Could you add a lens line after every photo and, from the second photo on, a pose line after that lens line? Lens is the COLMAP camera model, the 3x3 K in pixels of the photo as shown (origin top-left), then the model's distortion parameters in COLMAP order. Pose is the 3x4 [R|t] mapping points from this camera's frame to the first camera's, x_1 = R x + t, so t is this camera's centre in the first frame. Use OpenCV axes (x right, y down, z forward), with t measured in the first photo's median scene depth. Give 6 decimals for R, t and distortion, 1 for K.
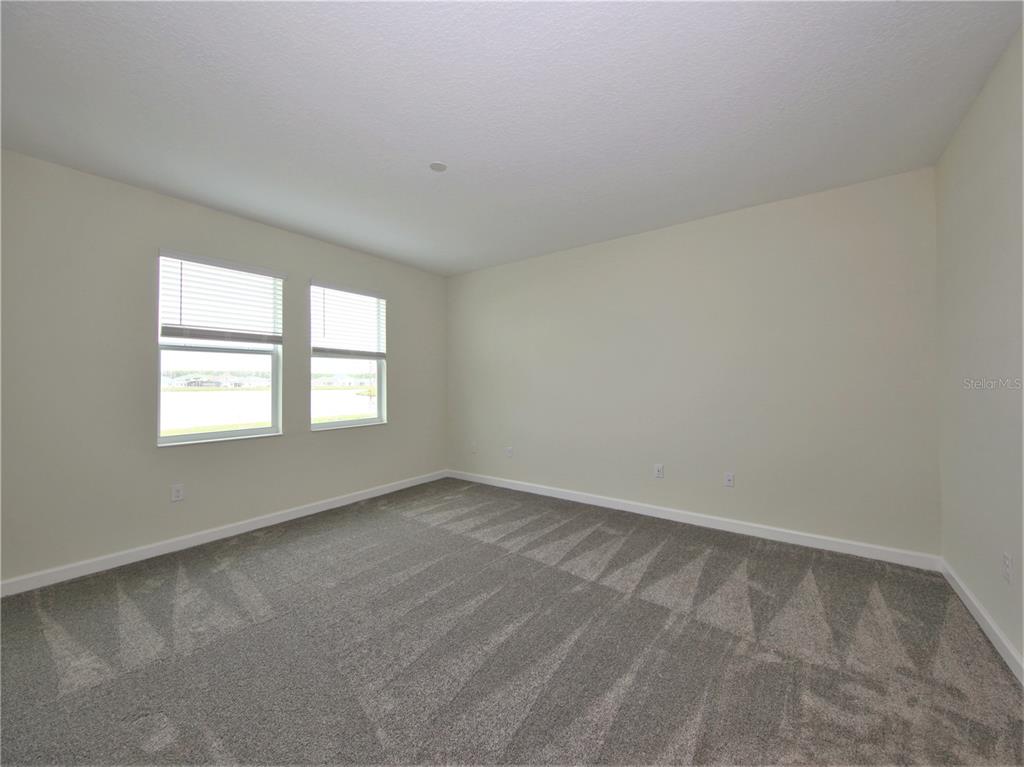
lens RADIAL K [[379.0, 0, 512.0], [0, 379.0, 383.5], [0, 0, 1]] dist [-0.013744, -0.000214]
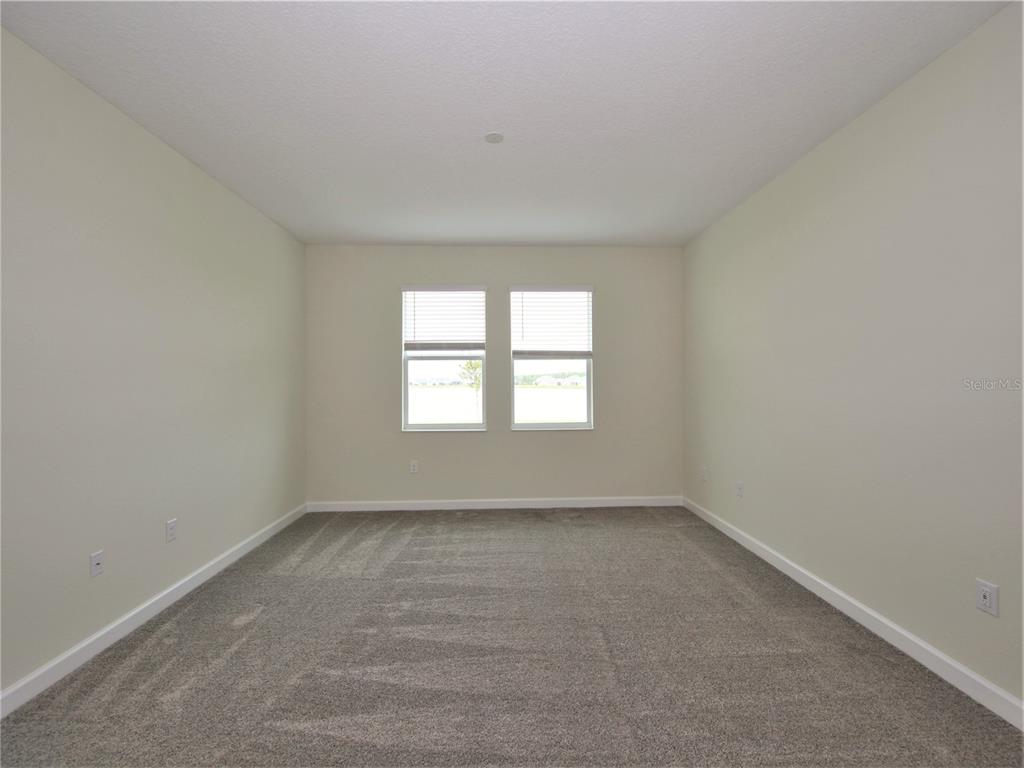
lens RADIAL K [[412.9, 0, 511.9], [0, 412.9, 390.1], [0, 0, 1]] dist [0.000276, 0.000010]
pose [[0.623332, 0.011971, -0.781866, 0.380639], [0.001314, 0.999865, 0.016356, -0.005308], [0.781956, -0.011222, 0.623232, 0.289979]]
